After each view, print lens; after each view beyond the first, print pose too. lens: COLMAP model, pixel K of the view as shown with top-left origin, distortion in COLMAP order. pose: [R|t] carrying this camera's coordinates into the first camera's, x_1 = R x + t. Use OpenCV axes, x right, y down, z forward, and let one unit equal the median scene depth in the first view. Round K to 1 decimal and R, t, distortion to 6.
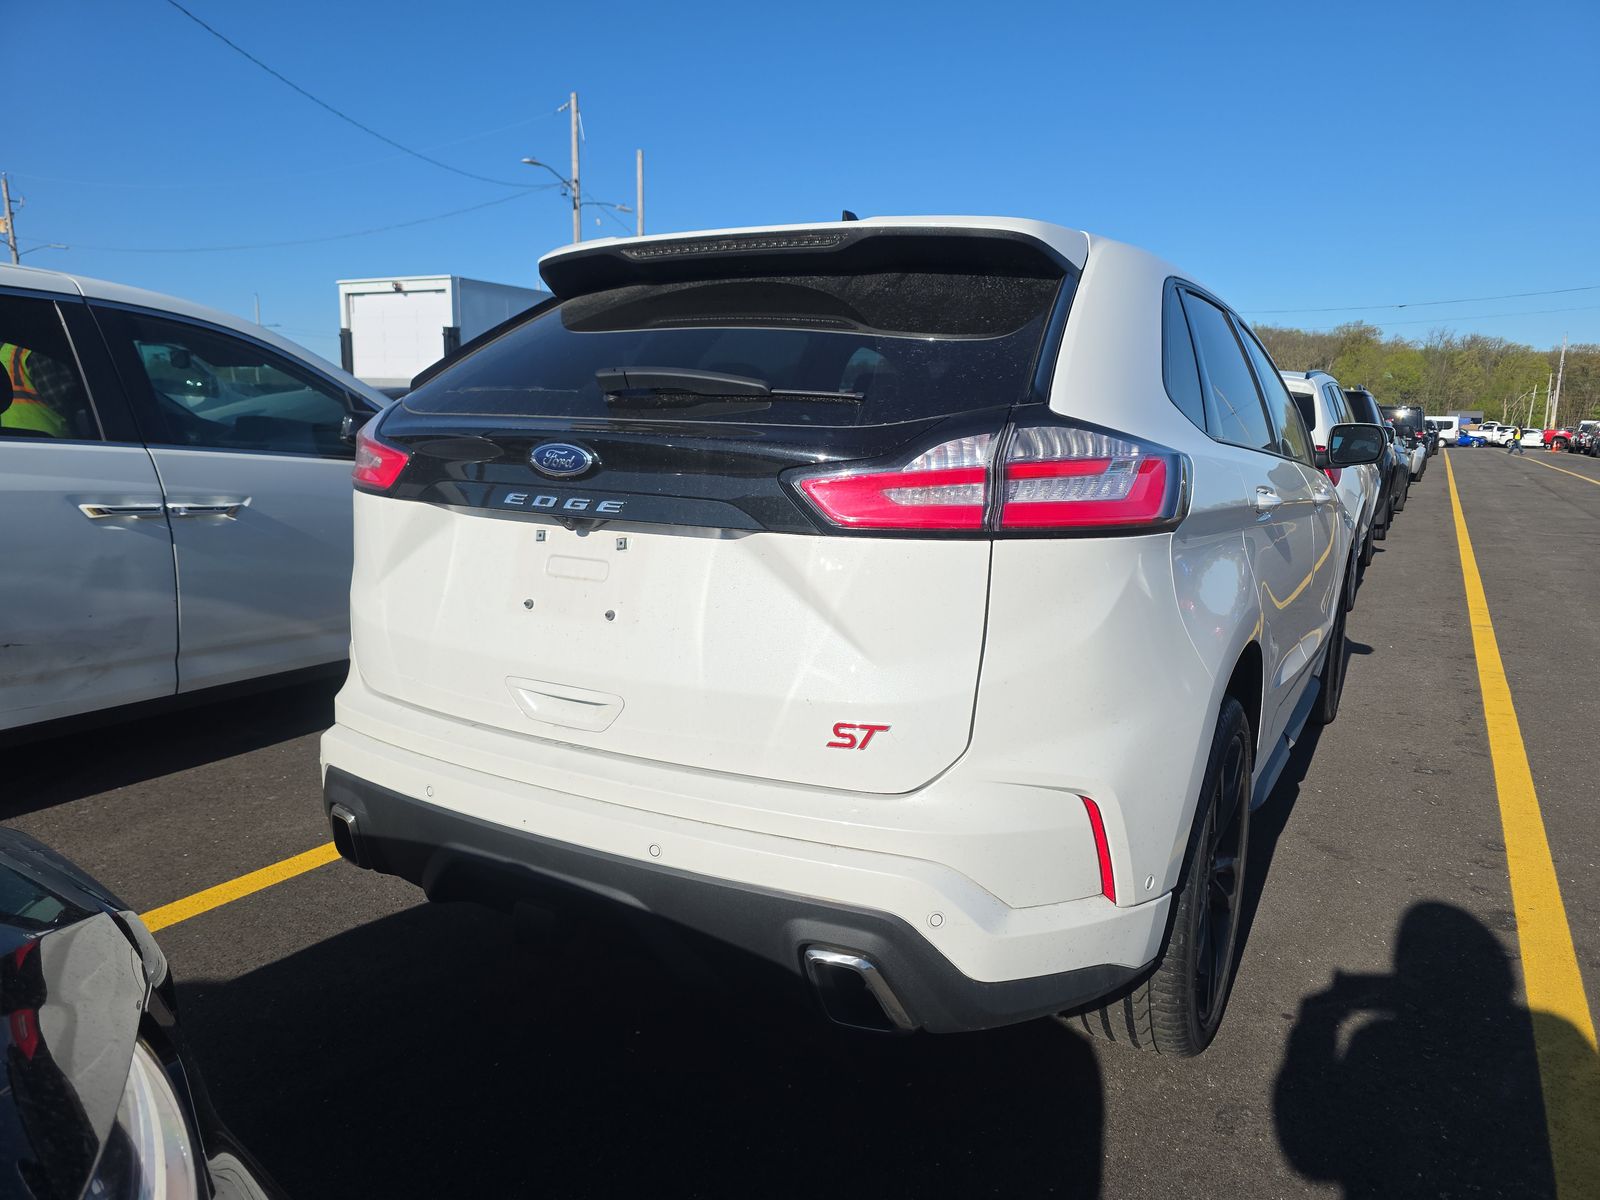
lens RADIAL K [[1180.0, 0, 829.0], [0, 1180.0, 595.7], [0, 0, 1]] dist [0.086880, -0.092093]
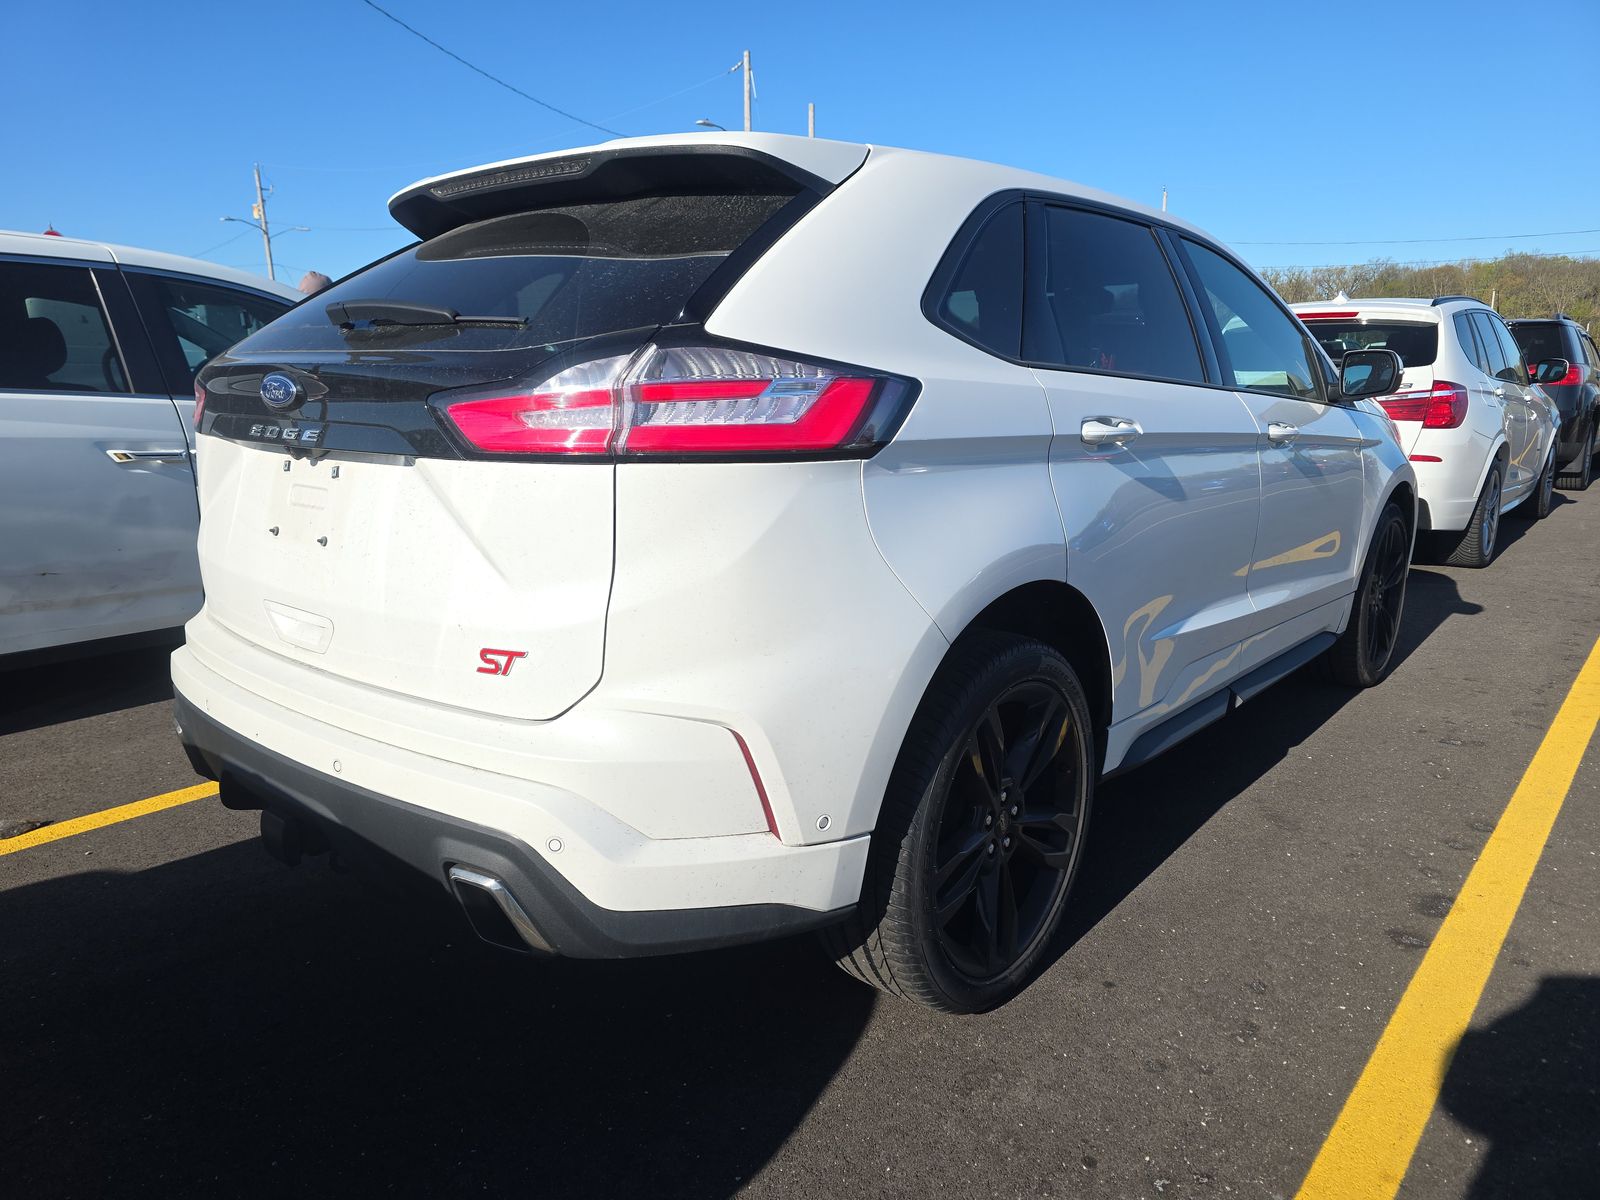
lens RADIAL K [[1180.0, 0, 829.0], [0, 1180.0, 595.7], [0, 0, 1]] dist [0.086880, -0.092093]
pose [[0.976948, 0.017682, -0.212744, 0.454793], [-0.010371, 0.999318, 0.035433, 0.021686], [0.213226, -0.032410, 0.976465, 0.068679]]
